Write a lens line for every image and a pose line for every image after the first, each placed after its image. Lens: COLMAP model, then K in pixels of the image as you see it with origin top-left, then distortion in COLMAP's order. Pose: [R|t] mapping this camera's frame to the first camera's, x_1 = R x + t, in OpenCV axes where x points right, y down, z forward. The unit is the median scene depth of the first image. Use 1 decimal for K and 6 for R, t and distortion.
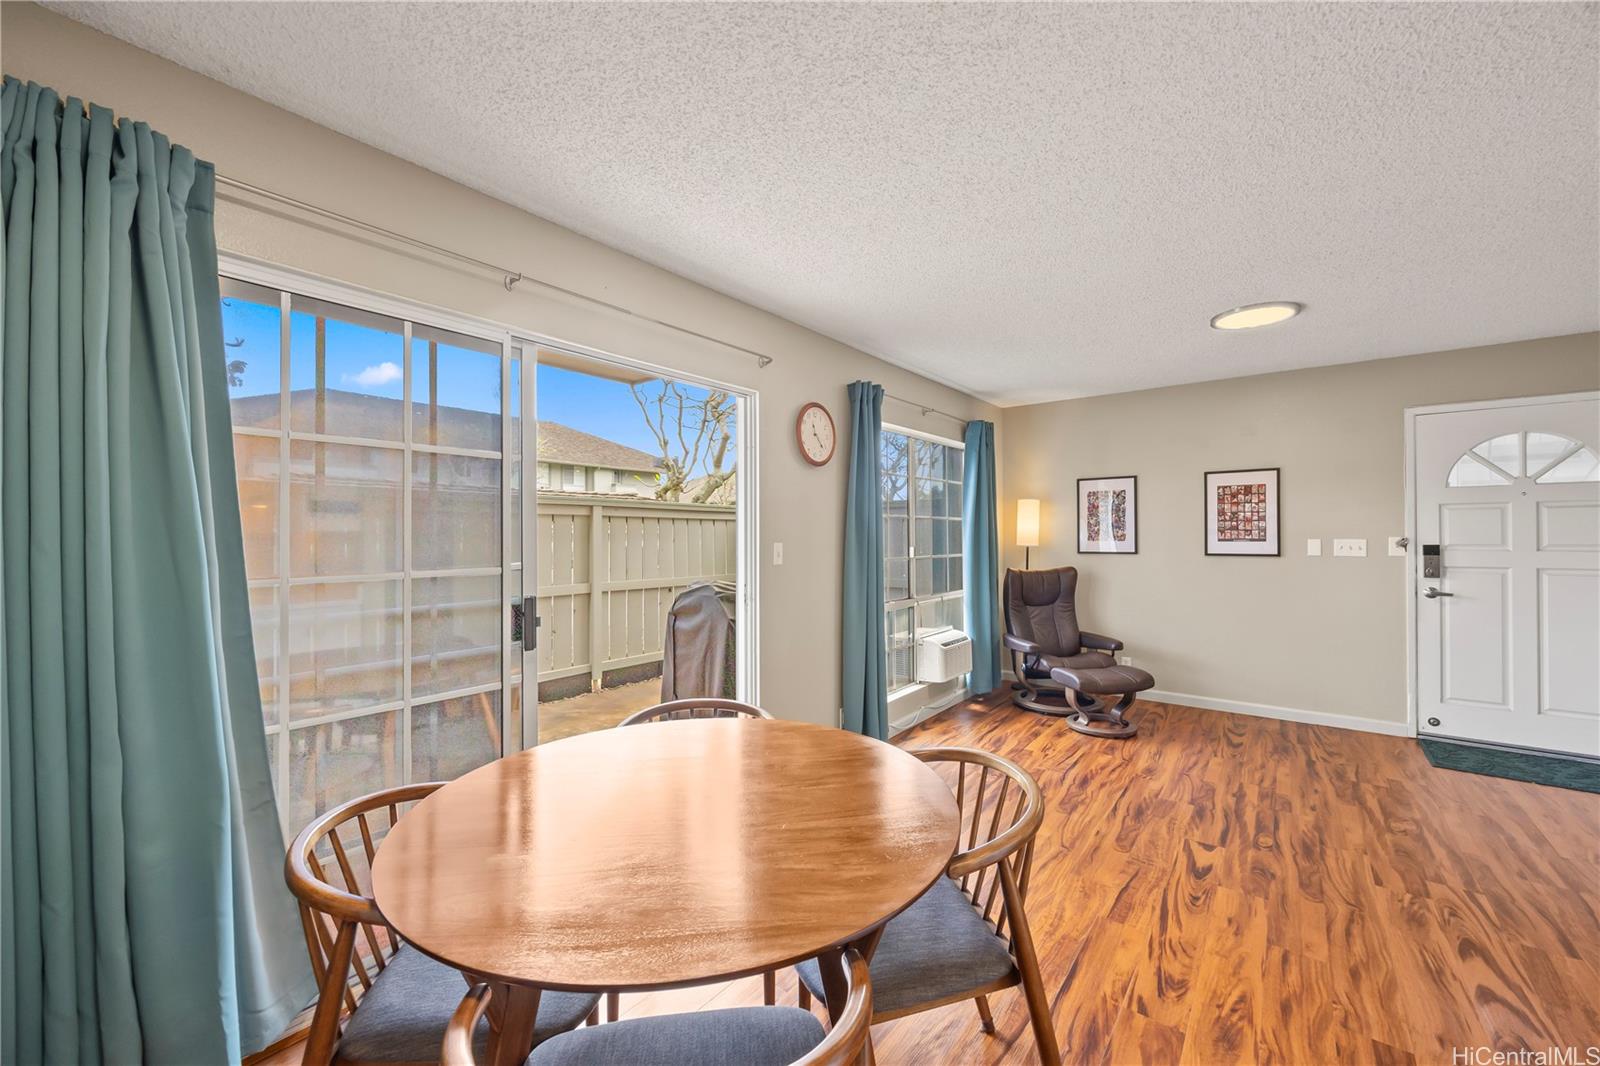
lens RADIAL K [[620.8, 0, 800.0], [0, 620.8, 533.0], [0, 0, 1]] dist [-0.003095, 0.000100]
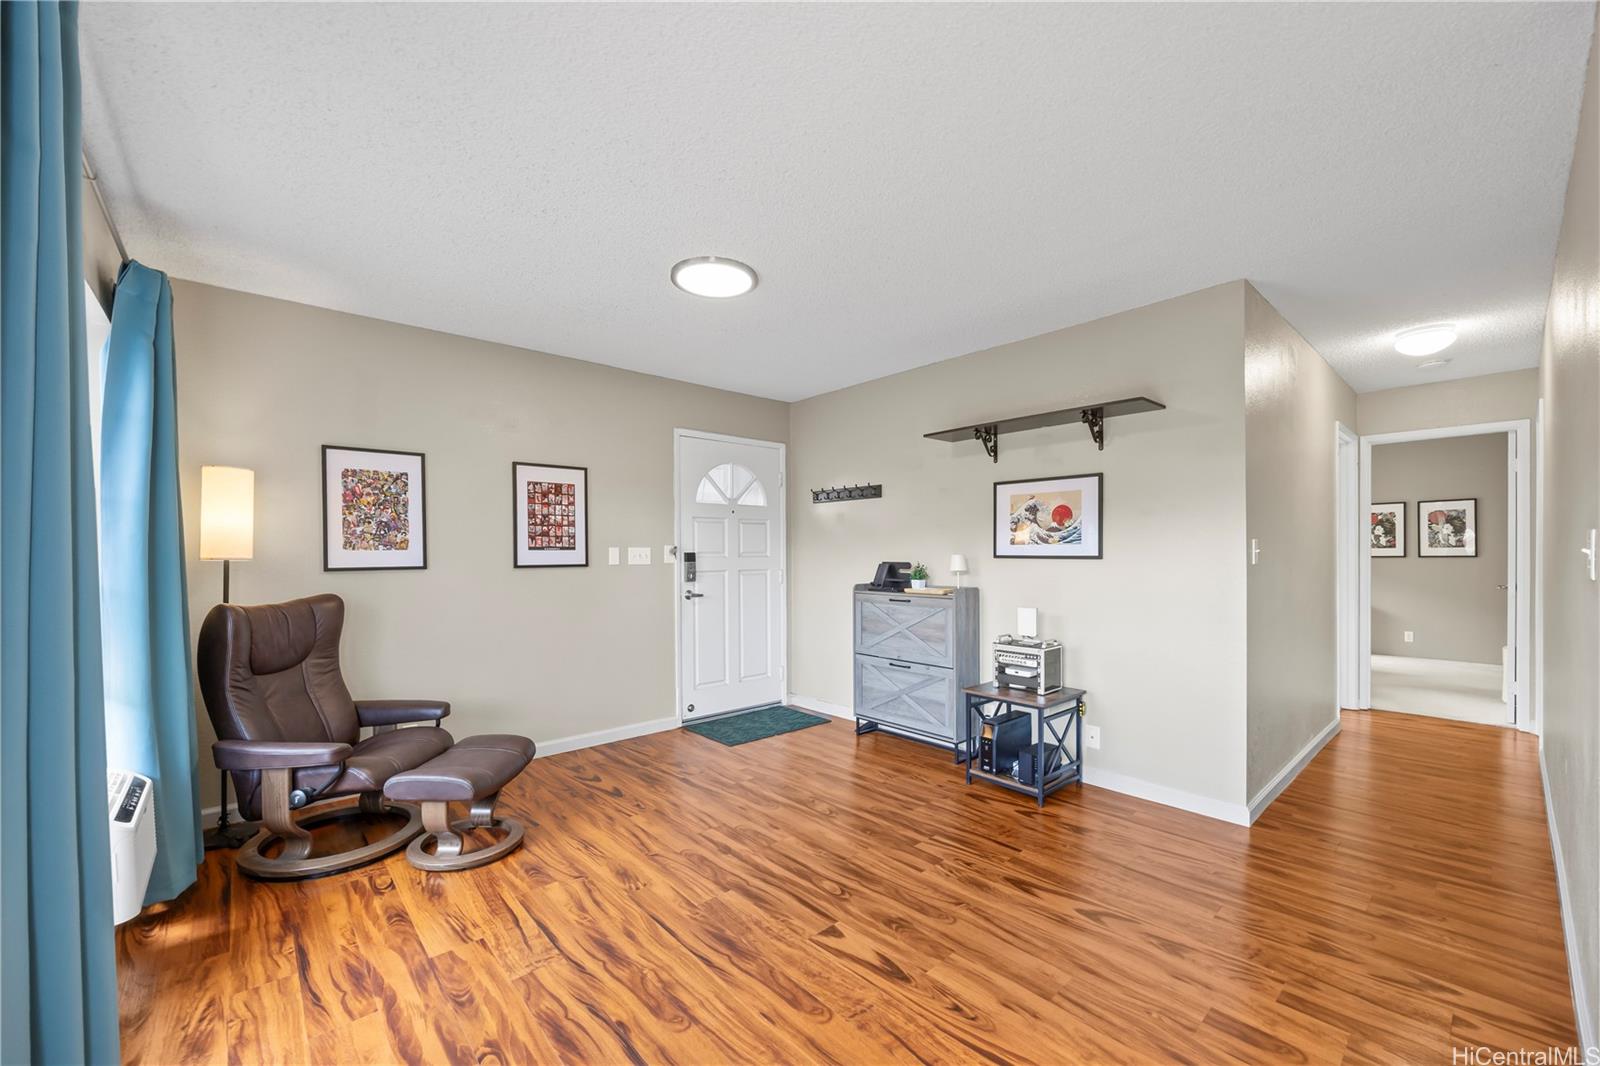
lens RADIAL K [[629.5, 0, 795.6], [0, 629.5, 556.3], [0, 0, 1]] dist [-0.002247, -0.000188]
pose [[0.178611, -0.000681, 0.983919, -0.077873], [0.002471, 0.999997, 0.000244, 0.026022], [-0.983917, 0.002388, 0.178612, 0.597314]]
